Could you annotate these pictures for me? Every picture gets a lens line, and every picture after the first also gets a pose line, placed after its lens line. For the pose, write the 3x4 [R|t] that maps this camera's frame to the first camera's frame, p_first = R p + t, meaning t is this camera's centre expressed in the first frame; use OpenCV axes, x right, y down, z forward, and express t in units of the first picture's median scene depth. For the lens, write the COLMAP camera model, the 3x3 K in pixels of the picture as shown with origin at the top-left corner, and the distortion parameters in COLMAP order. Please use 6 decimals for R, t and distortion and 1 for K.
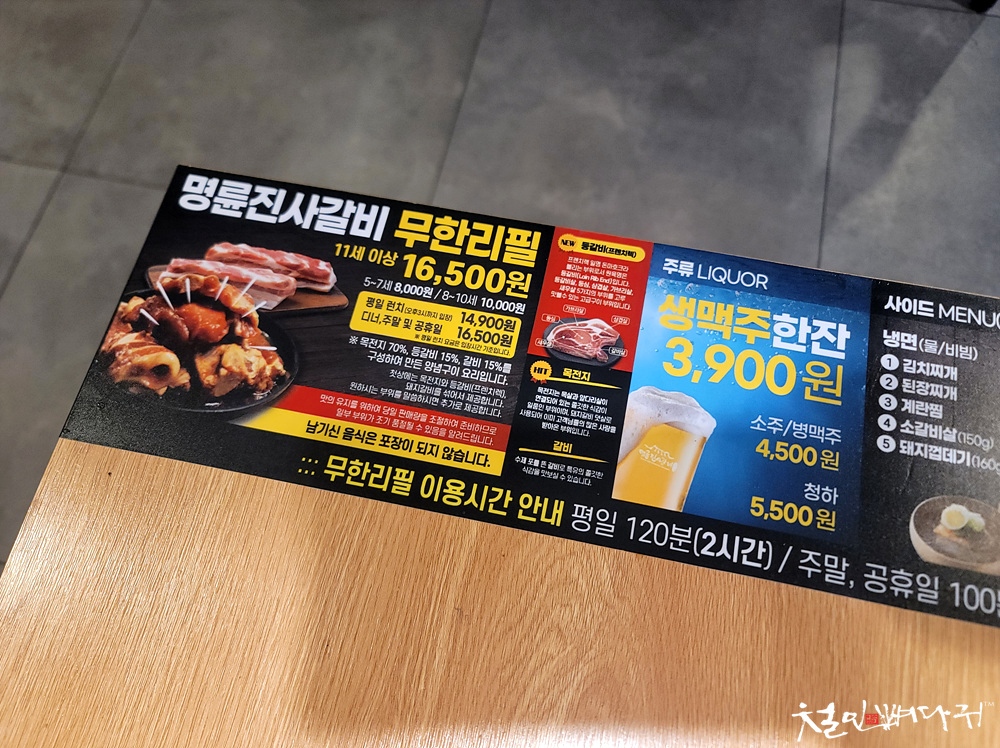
lens RADIAL K [[717.0, 0, 500.0], [0, 717.0, 374.0], [0, 0, 1]] dist [0.009211, 0.004821]
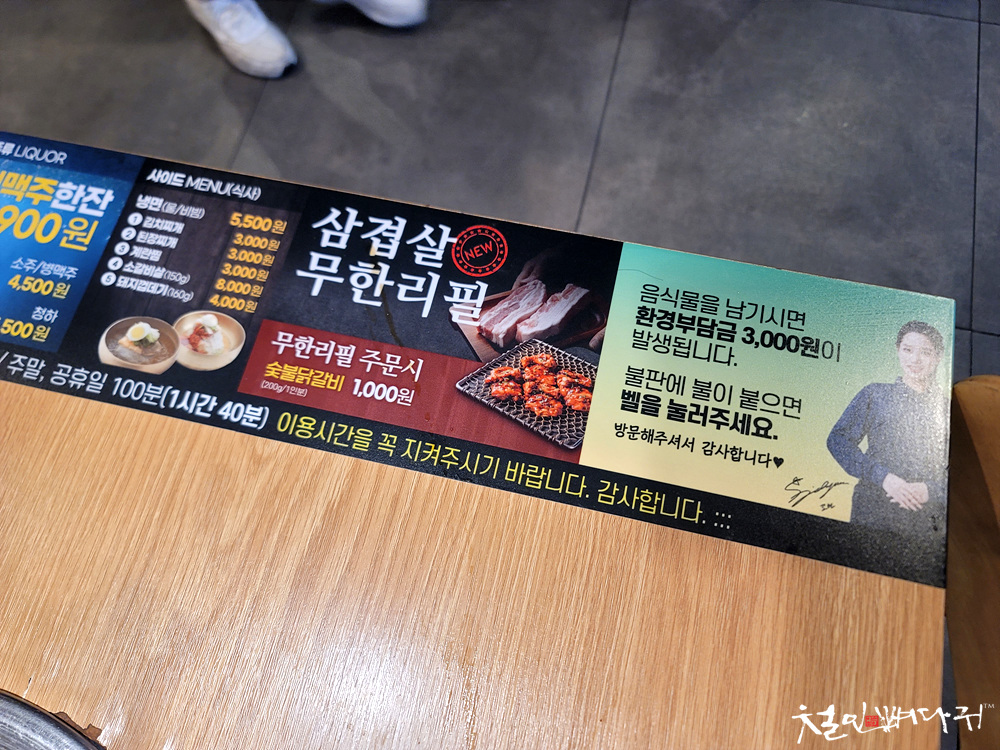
lens RADIAL K [[664.8, 0, 500.0], [0, 664.8, 375.0], [0, 0, 1]] dist [0.020083, -0.002092]
pose [[0.999655, 0.012611, -0.023028, 1.198113], [-0.011900, 0.999456, 0.030744, 0.211436], [0.023404, -0.030459, 0.999262, -0.174401]]
